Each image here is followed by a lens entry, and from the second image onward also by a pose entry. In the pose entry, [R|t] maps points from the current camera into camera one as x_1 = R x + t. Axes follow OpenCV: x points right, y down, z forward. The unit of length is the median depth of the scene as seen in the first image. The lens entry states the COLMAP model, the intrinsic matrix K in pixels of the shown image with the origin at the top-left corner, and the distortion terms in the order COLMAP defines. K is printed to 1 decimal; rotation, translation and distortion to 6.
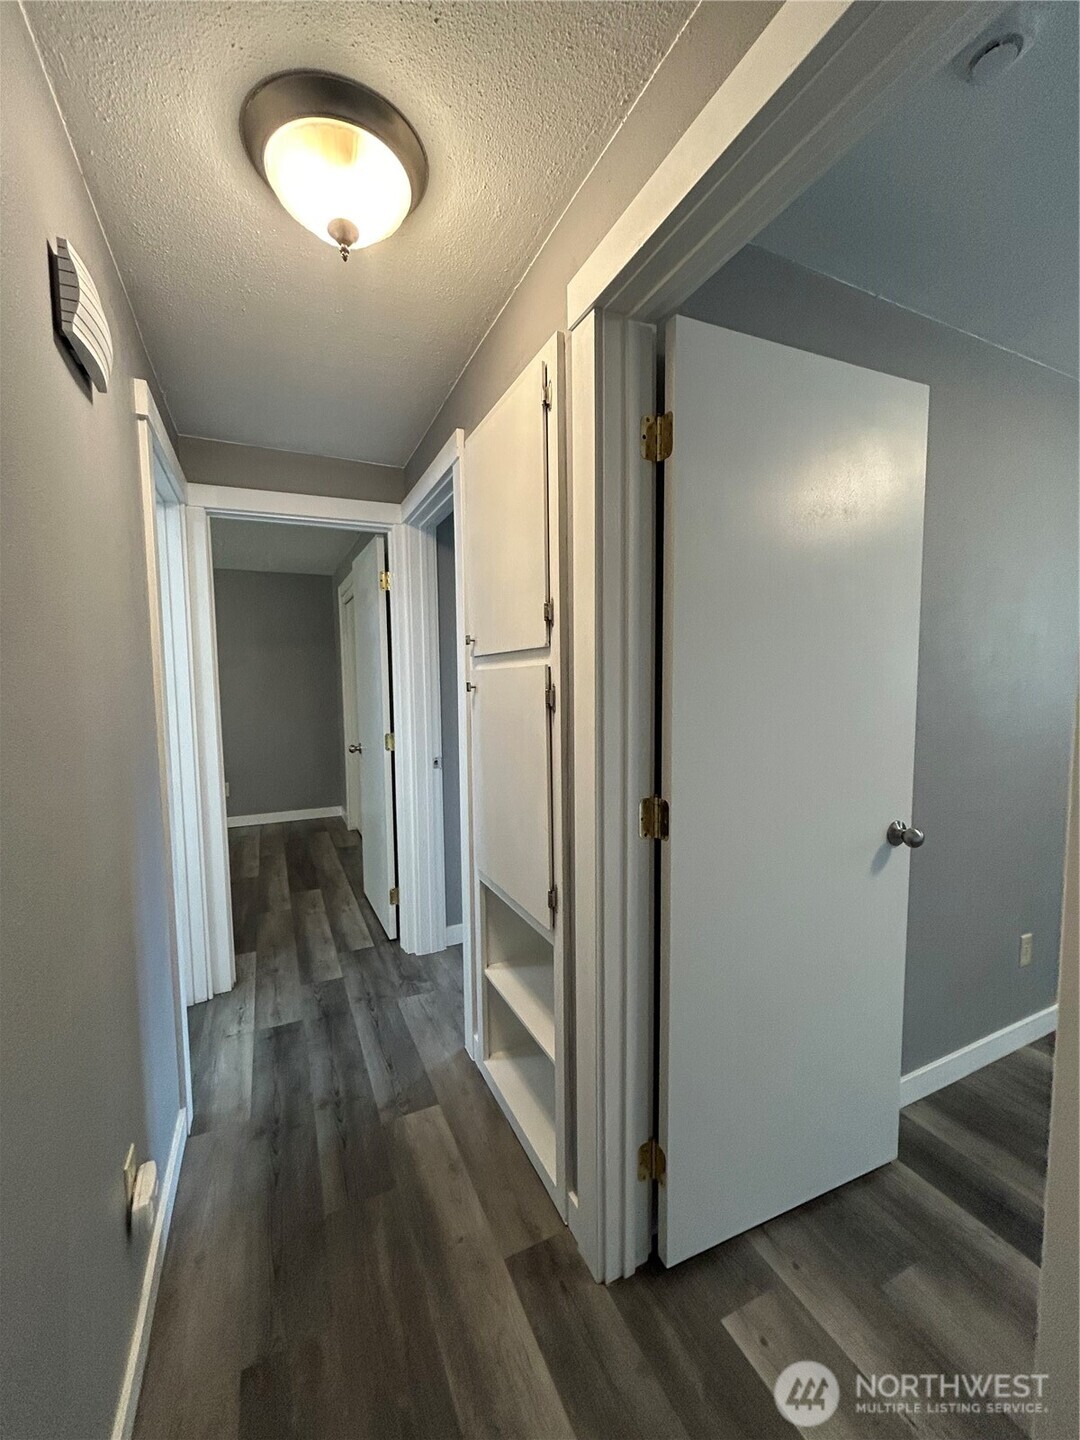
lens RADIAL K [[574.9, 0, 540.7], [0, 574.9, 721.0], [0, 0, 1]] dist [-0.002714, 0.000309]
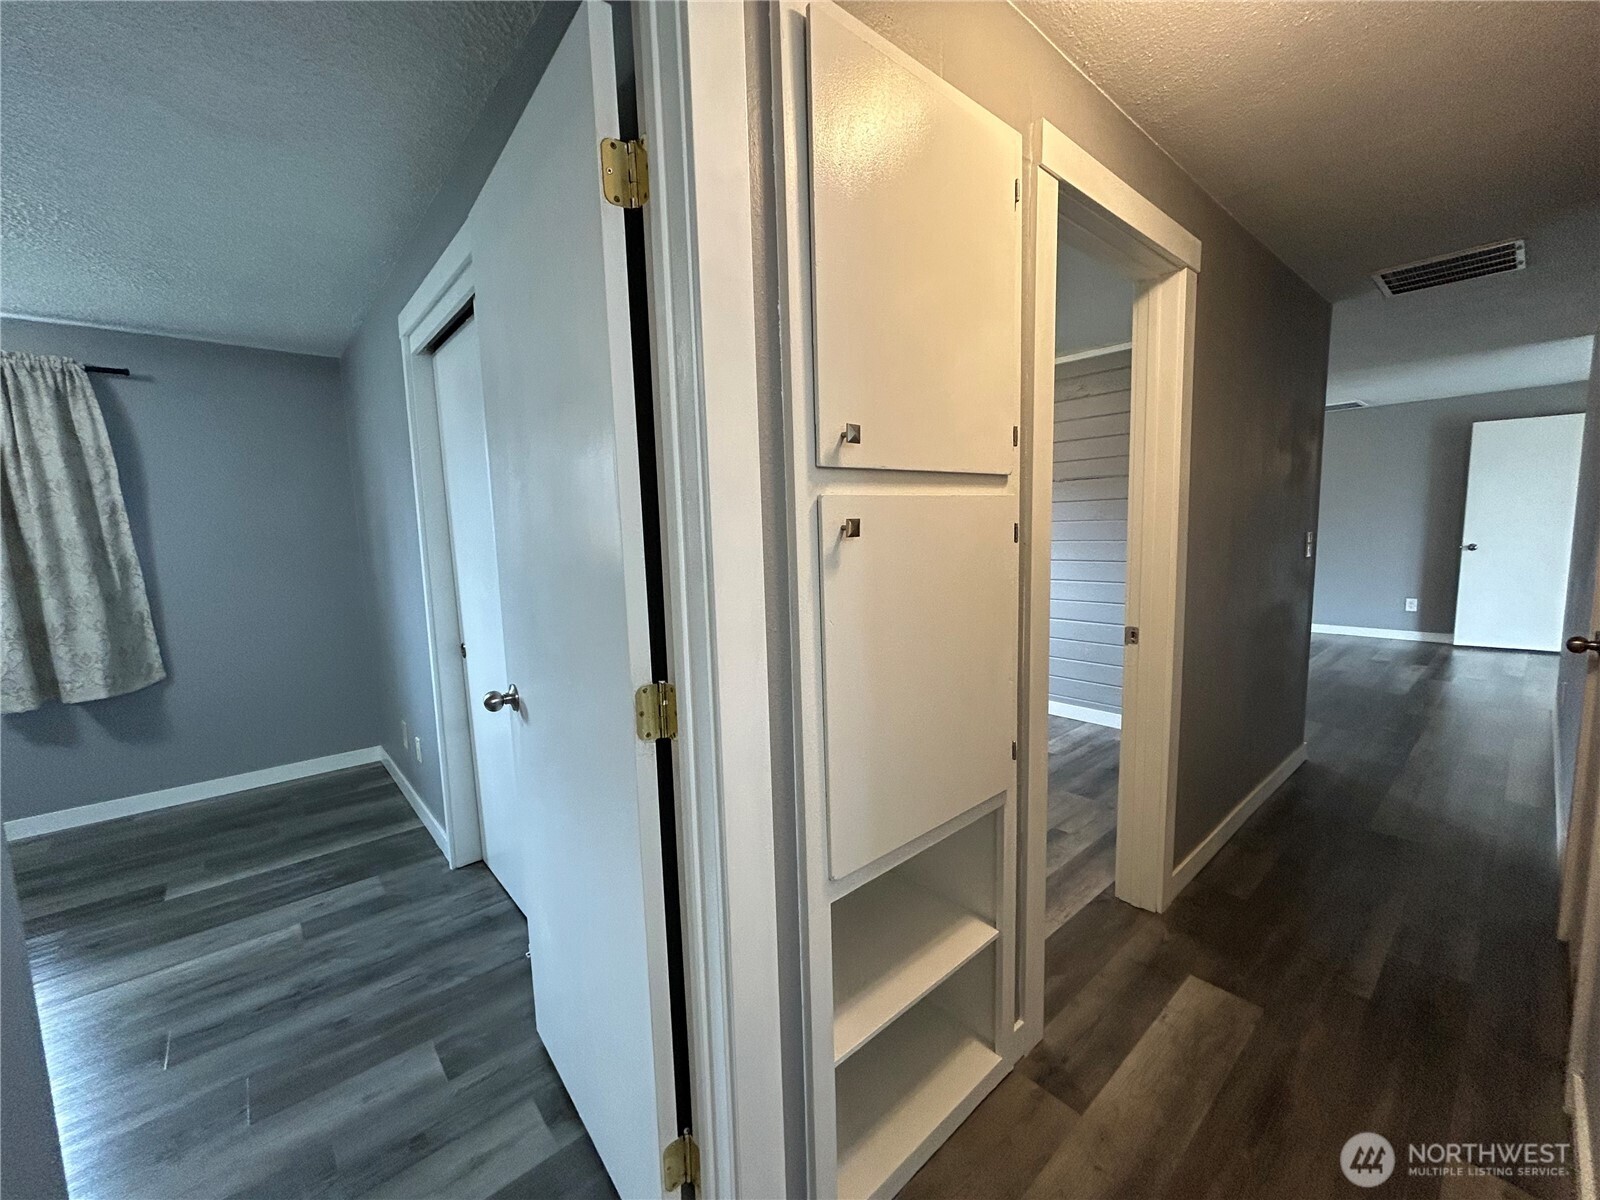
lens RADIAL K [[638.8, 0, 808.4], [0, 638.8, 601.1], [0, 0, 1]] dist [-0.002714, 0.000309]
pose [[-0.282534, -0.092996, 0.954739, -0.927456], [0.100561, 0.986934, 0.125891, -0.102320], [-0.953972, 0.131578, -0.269491, 1.706794]]
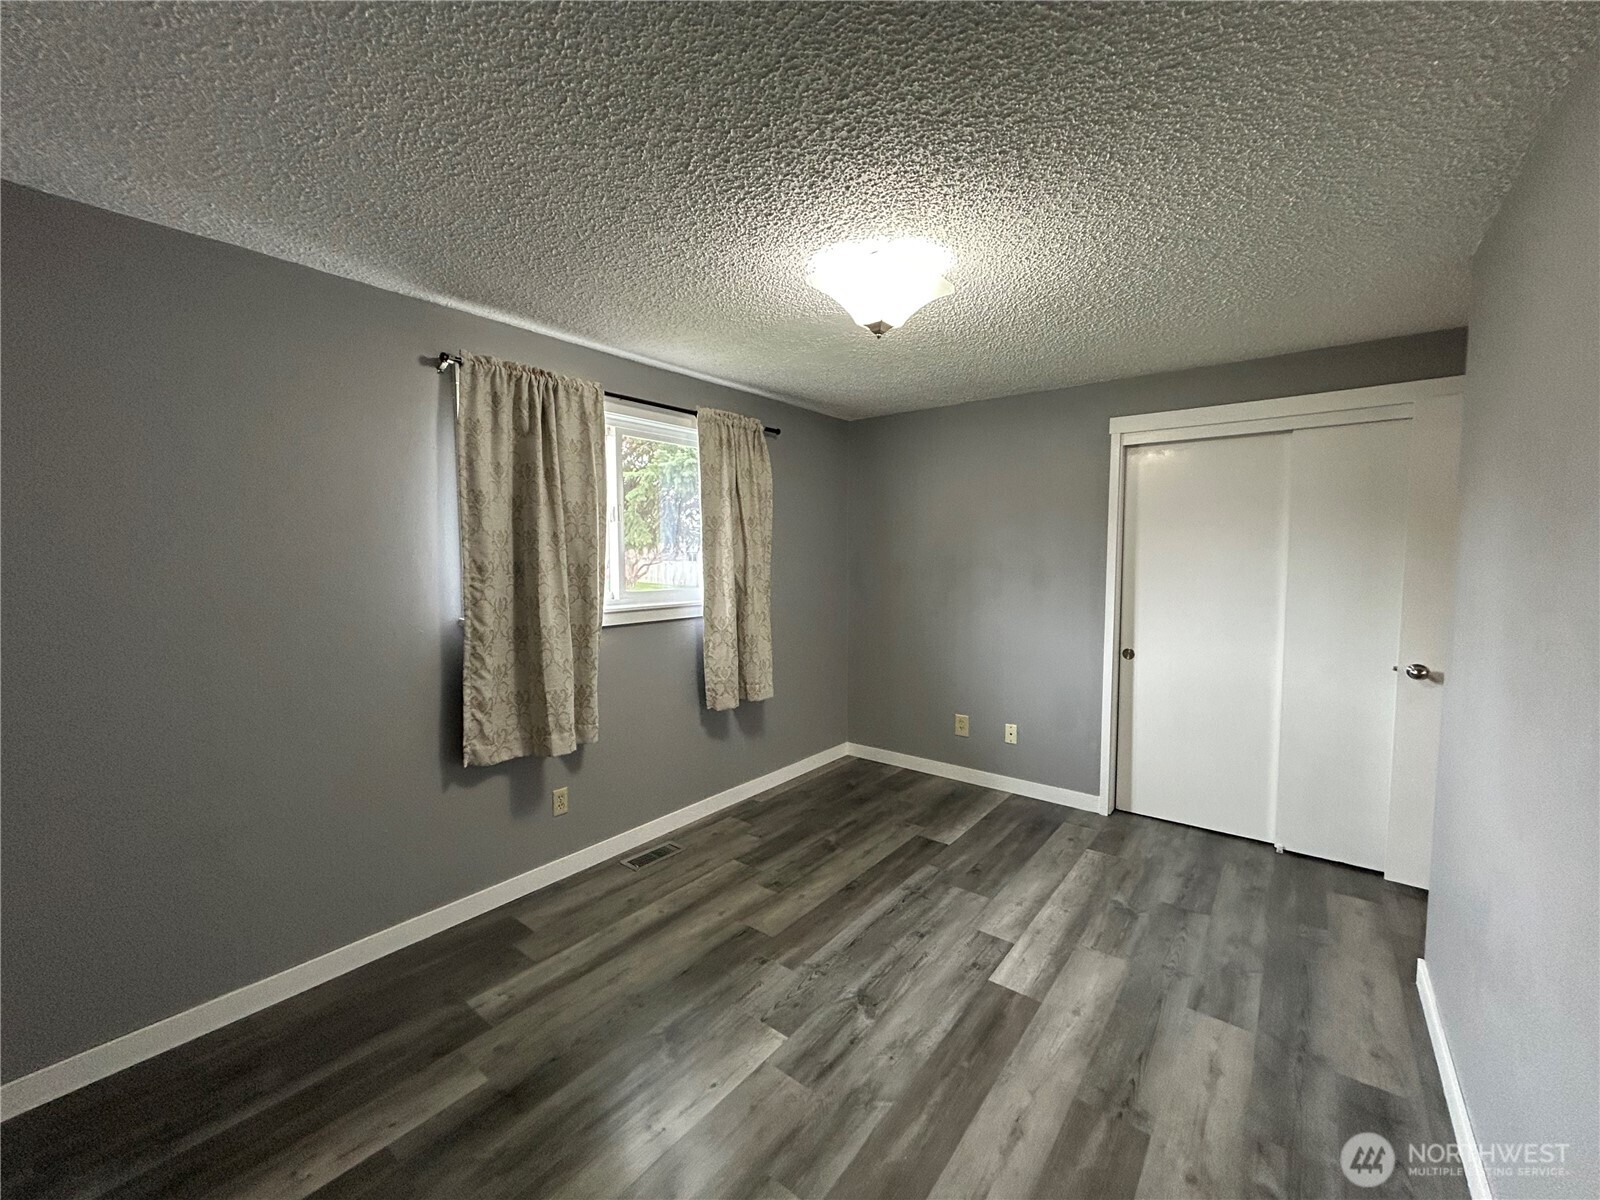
lens RADIAL K [[638.8, 0, 800.9], [0, 638.8, 597.9], [0, 0, 1]] dist [-0.002714, 0.000309]
pose [[-0.447322, -0.046698, 0.893153, -0.916402], [0.070303, 0.993710, 0.087166, -0.111320], [-0.891606, 0.101783, -0.441225, 1.799850]]
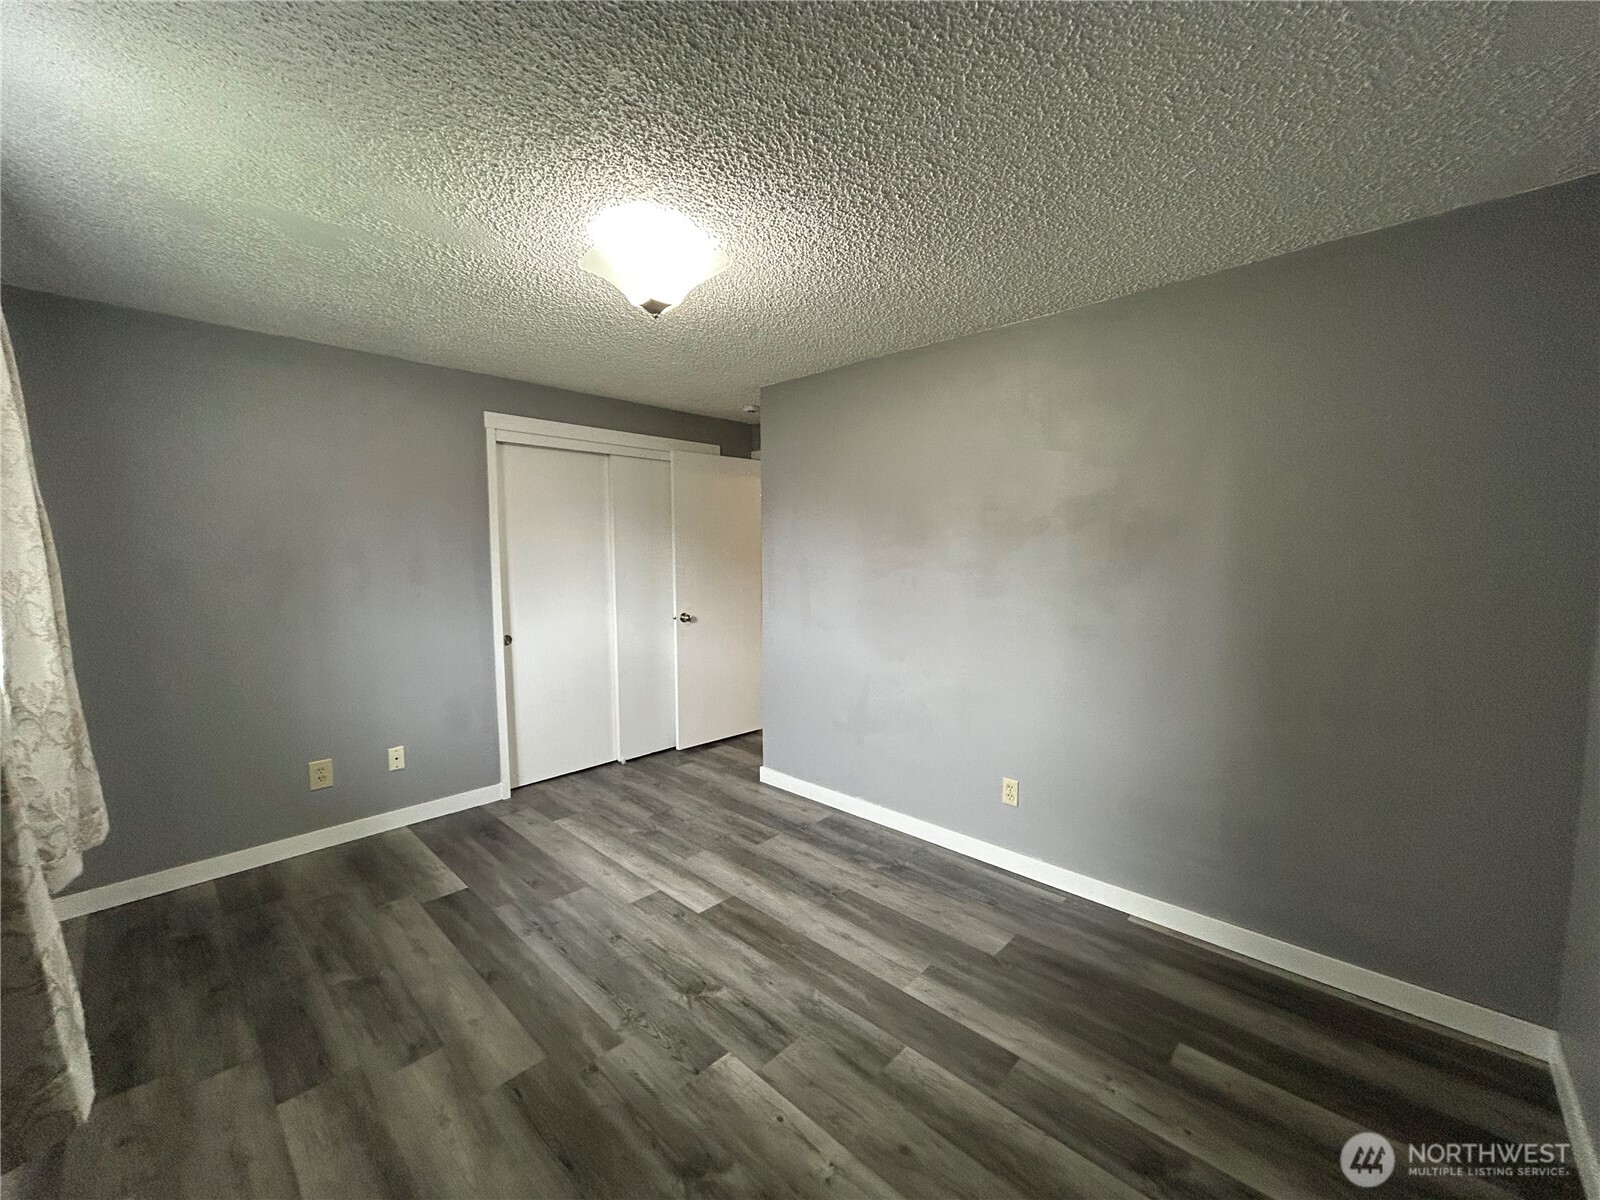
lens RADIAL K [[638.8, 0, 800.1], [0, 638.8, 600.0], [0, 0, 1]] dist [-0.002714, 0.000309]
pose [[-0.933742, 0.045937, -0.354988, -0.866156], [-0.009720, 0.988111, 0.153432, -0.113310], [0.357816, 0.146716, -0.922194, 1.821474]]
